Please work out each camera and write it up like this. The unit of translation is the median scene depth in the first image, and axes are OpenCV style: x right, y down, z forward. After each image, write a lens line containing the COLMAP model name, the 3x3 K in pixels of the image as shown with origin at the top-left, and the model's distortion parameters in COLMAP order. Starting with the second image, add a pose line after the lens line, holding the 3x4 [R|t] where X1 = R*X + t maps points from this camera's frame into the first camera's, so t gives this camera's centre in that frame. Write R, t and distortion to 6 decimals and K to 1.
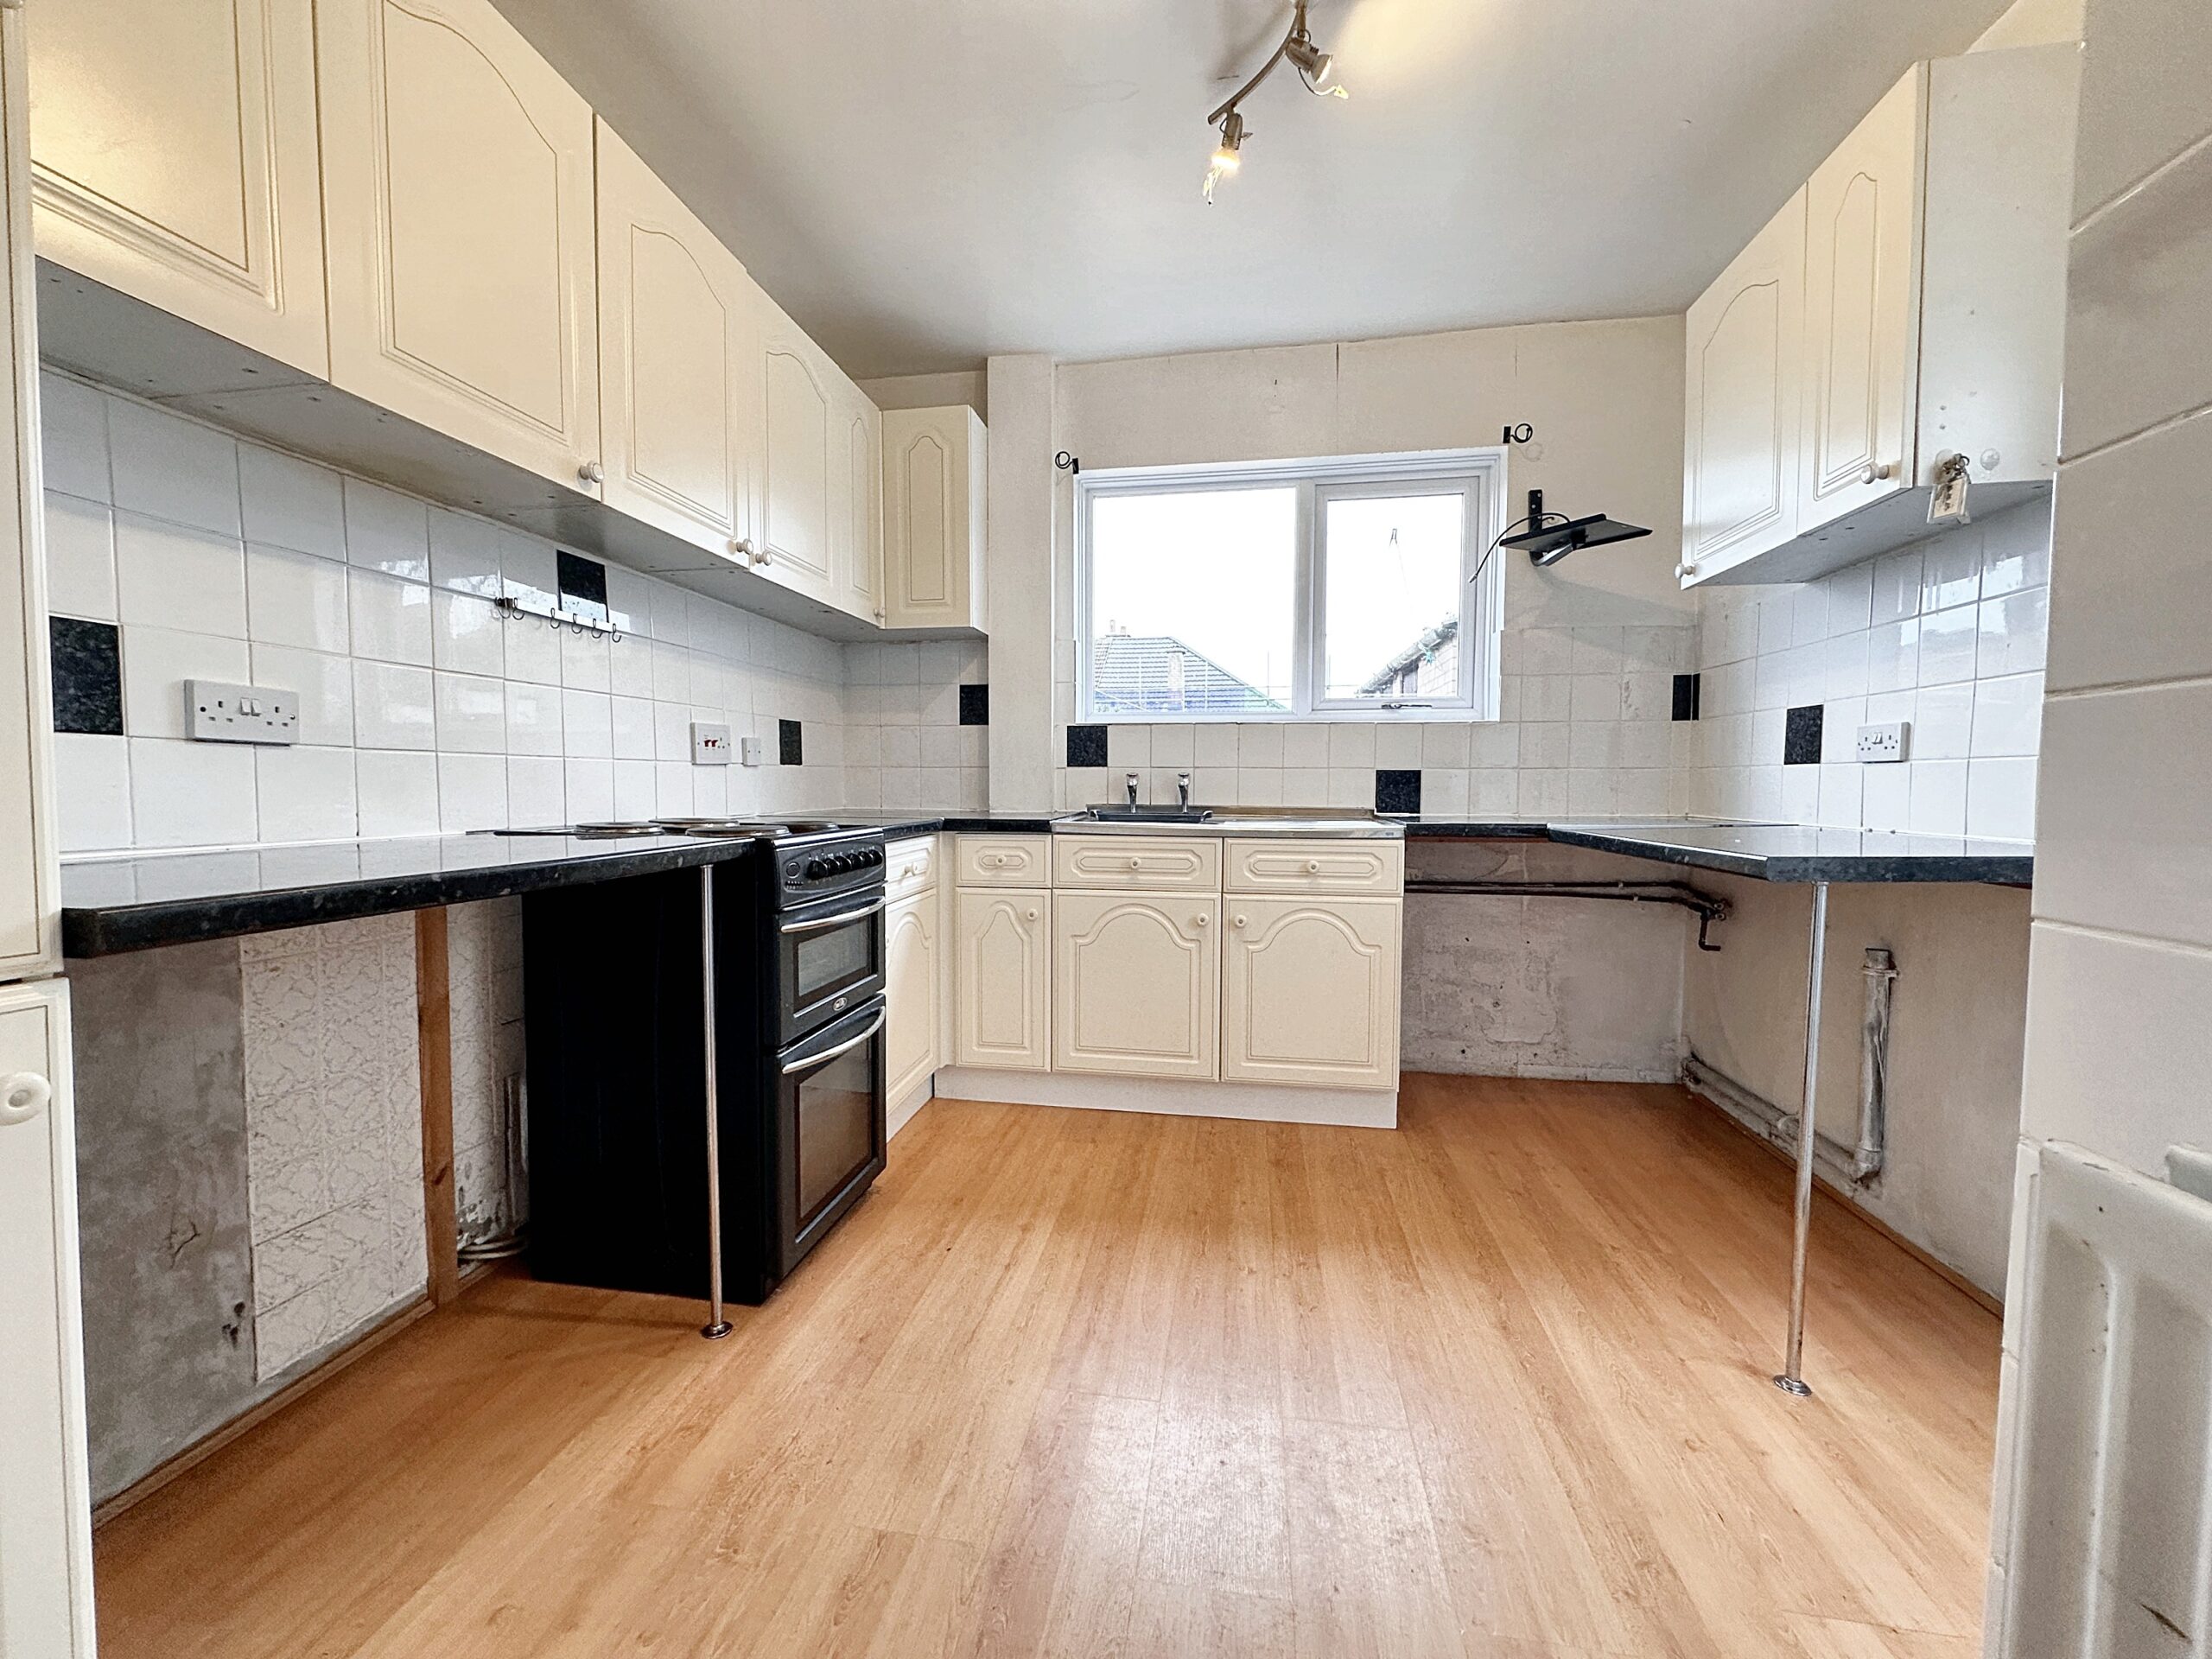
lens RADIAL K [[881.1, 0, 1105.5], [0, 881.1, 826.3], [0, 0, 1]] dist [-0.004003, 0.000084]
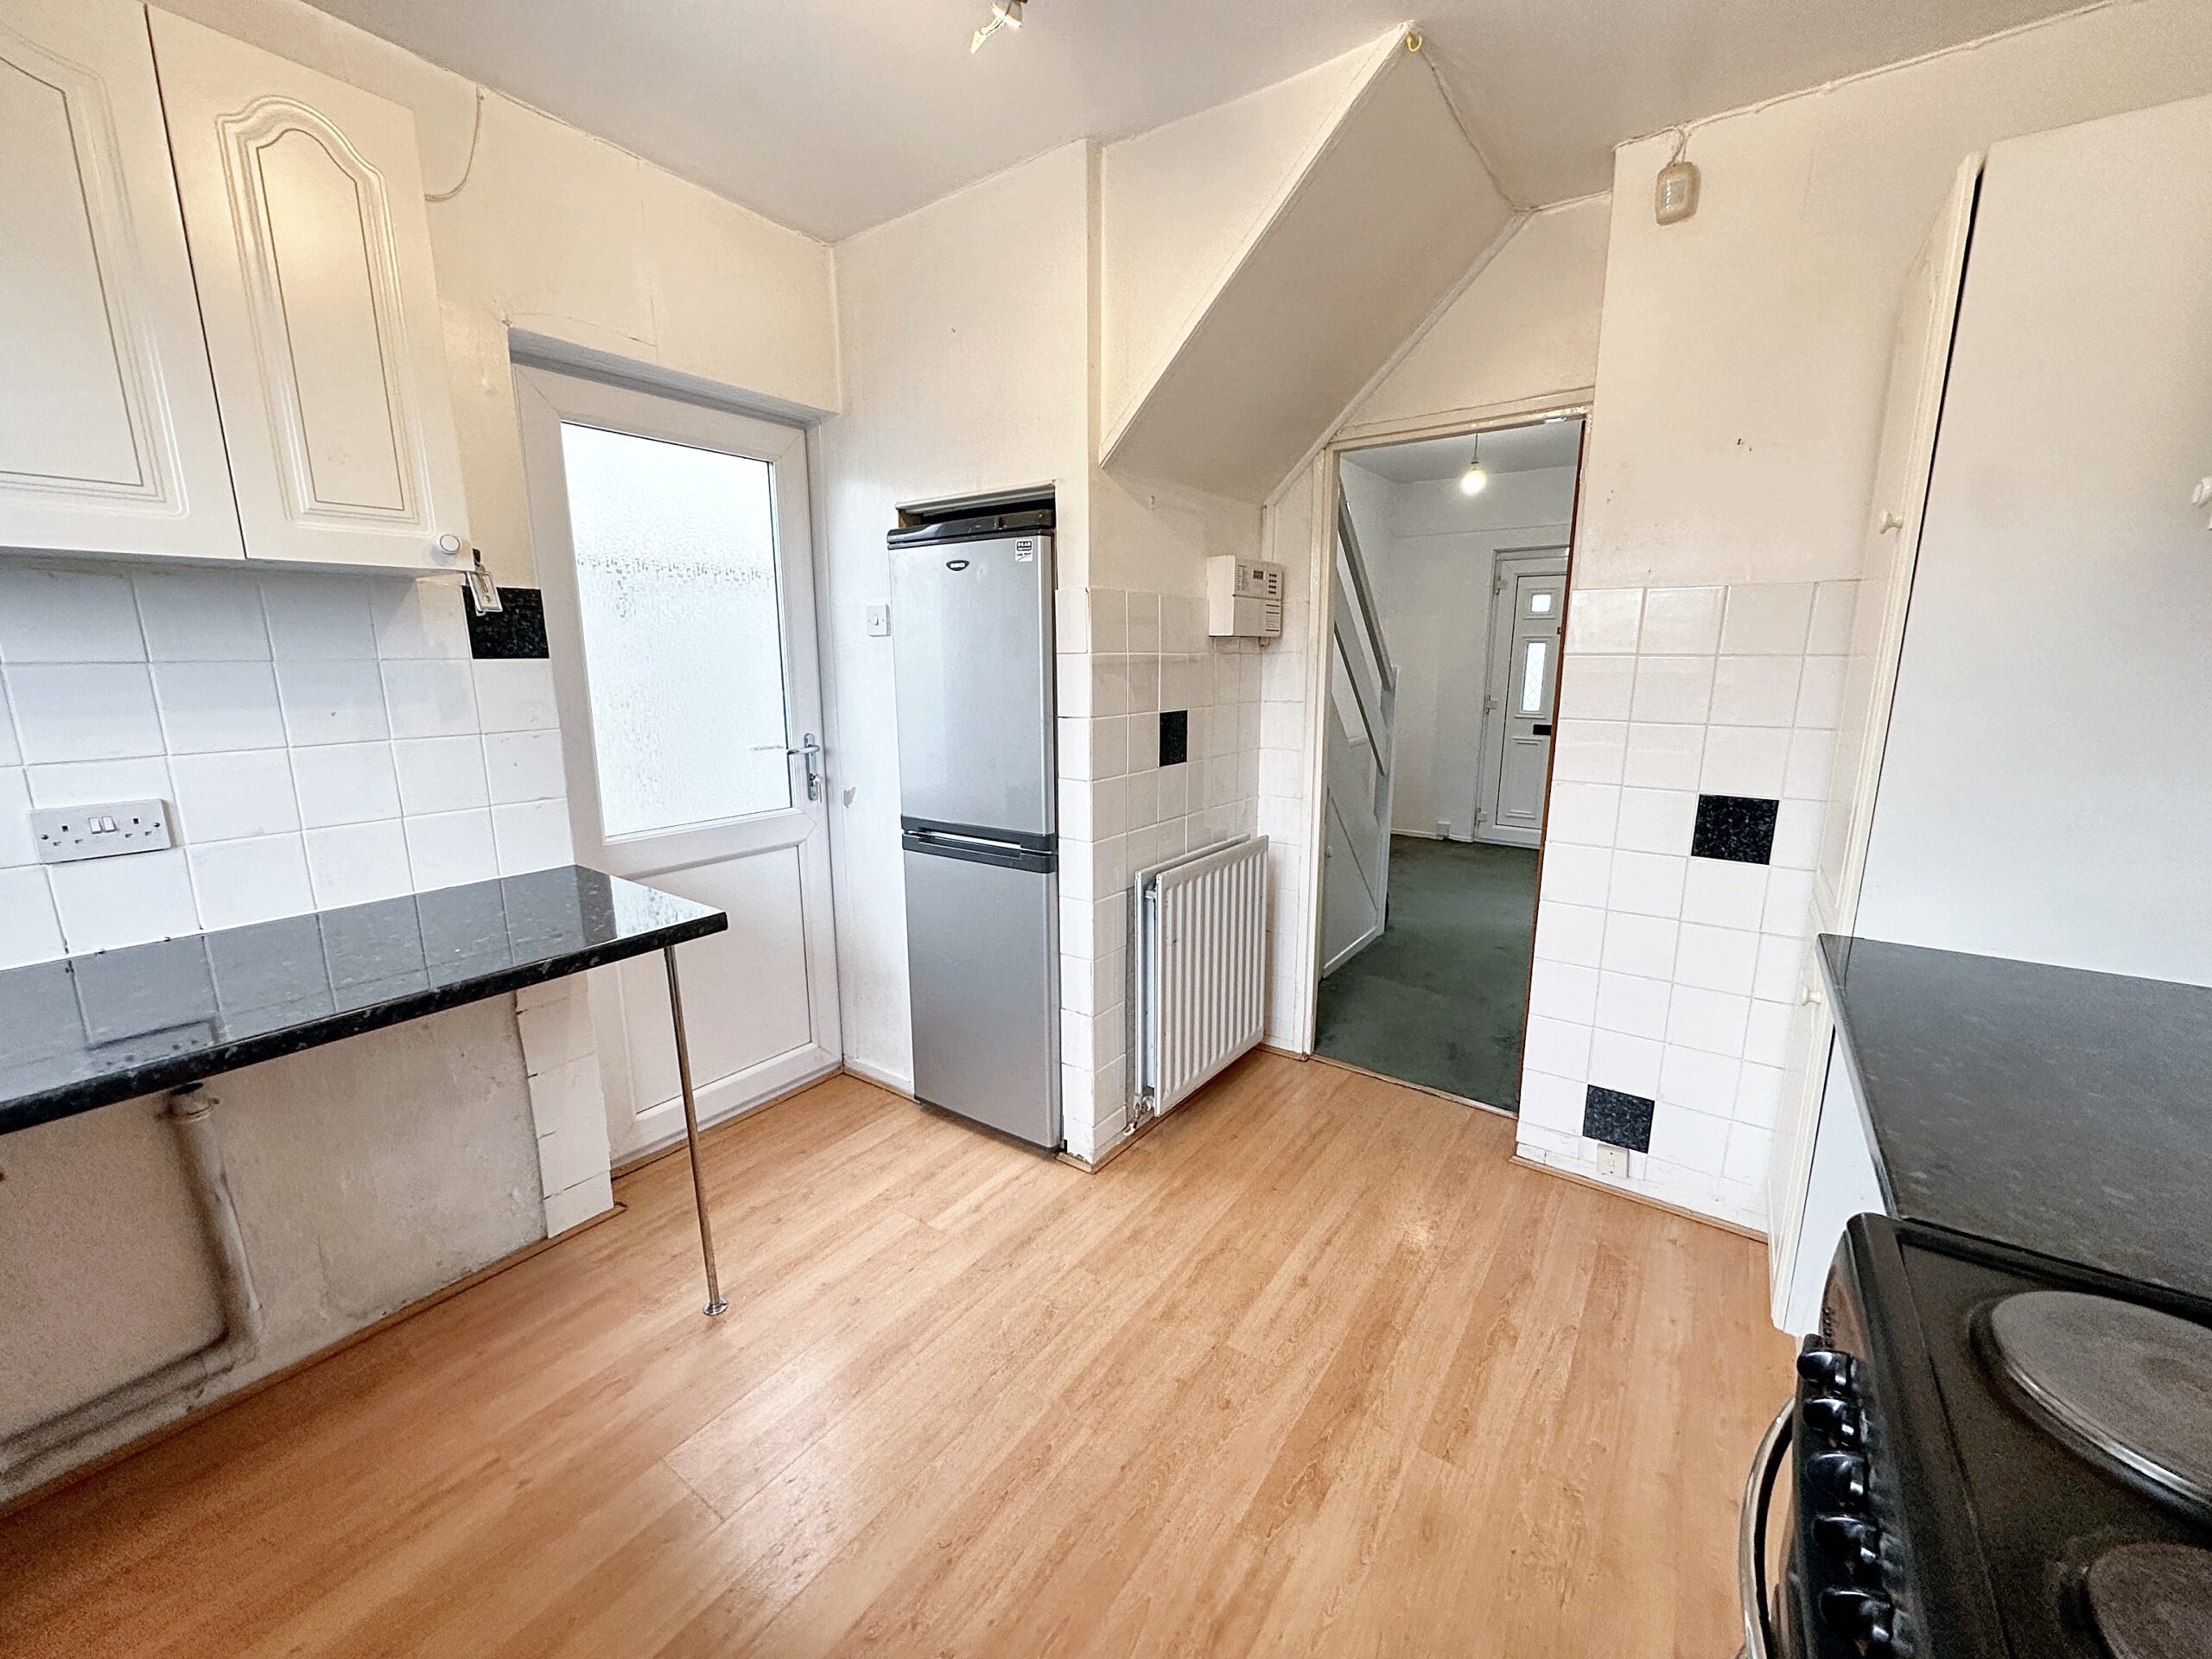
lens RADIAL K [[881.1, 0, 1105.8], [0, 881.1, 828.3], [0, 0, 1]] dist [-0.004003, 0.000084]
pose [[-0.899624, -0.083574, 0.428594, -0.200639], [0.023560, 0.970794, 0.238754, -0.301927], [-0.436030, 0.224886, -0.871380, 1.537148]]
